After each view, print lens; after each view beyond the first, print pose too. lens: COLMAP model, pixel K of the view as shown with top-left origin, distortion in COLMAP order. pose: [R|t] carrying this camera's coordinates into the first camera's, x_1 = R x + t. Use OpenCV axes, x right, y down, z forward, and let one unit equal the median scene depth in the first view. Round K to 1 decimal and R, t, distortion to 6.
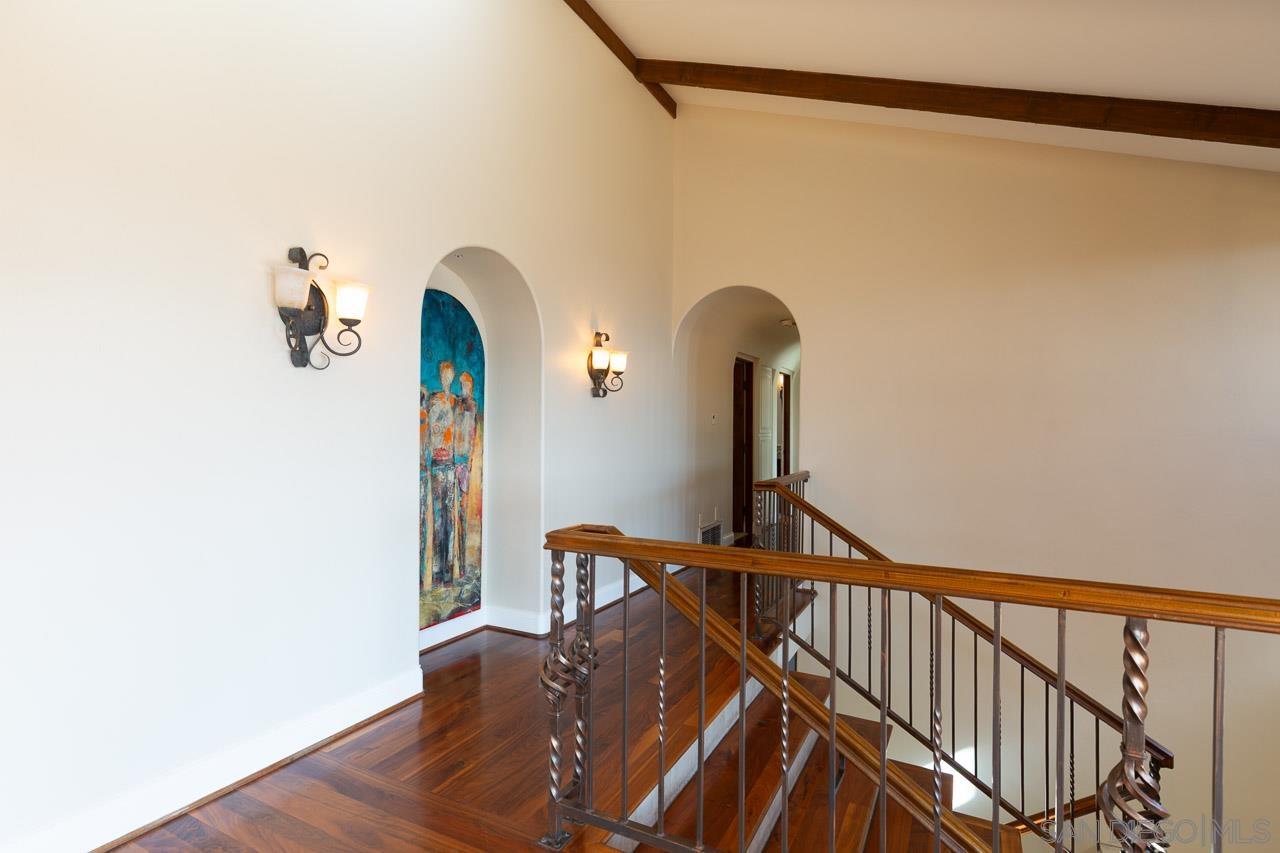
lens RADIAL K [[633.6, 0, 640.0], [0, 633.6, 426.5], [0, 0, 1]] dist [-0.000836, -0.000029]
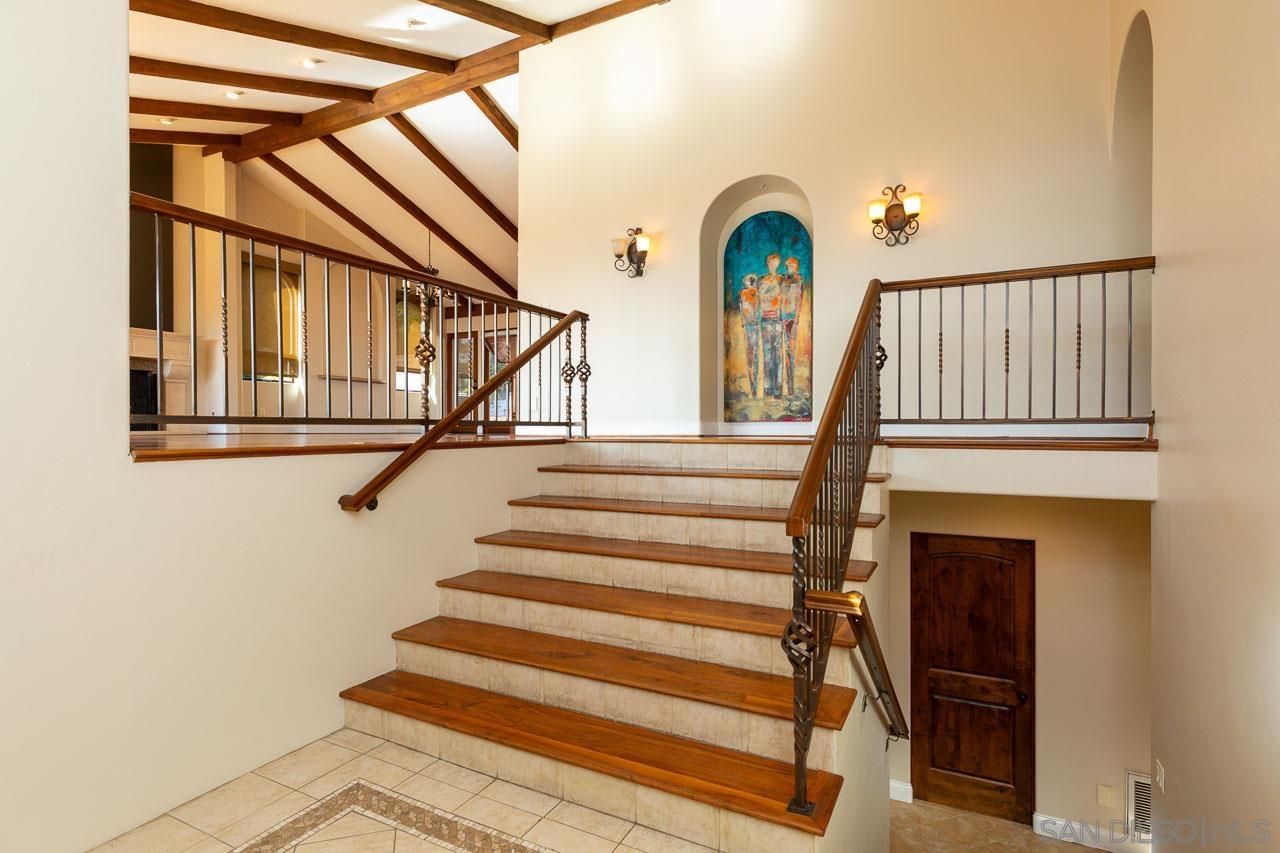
lens RADIAL K [[633.6, 0, 640.0], [0, 633.6, 426.5], [0, 0, 1]] dist [-0.000836, -0.000029]
pose [[0.003778, -0.014560, -0.999887, 1.221357], [0.013567, 0.999803, -0.014508, 0.332028], [0.999901, -0.013511, 0.003975, 0.645758]]
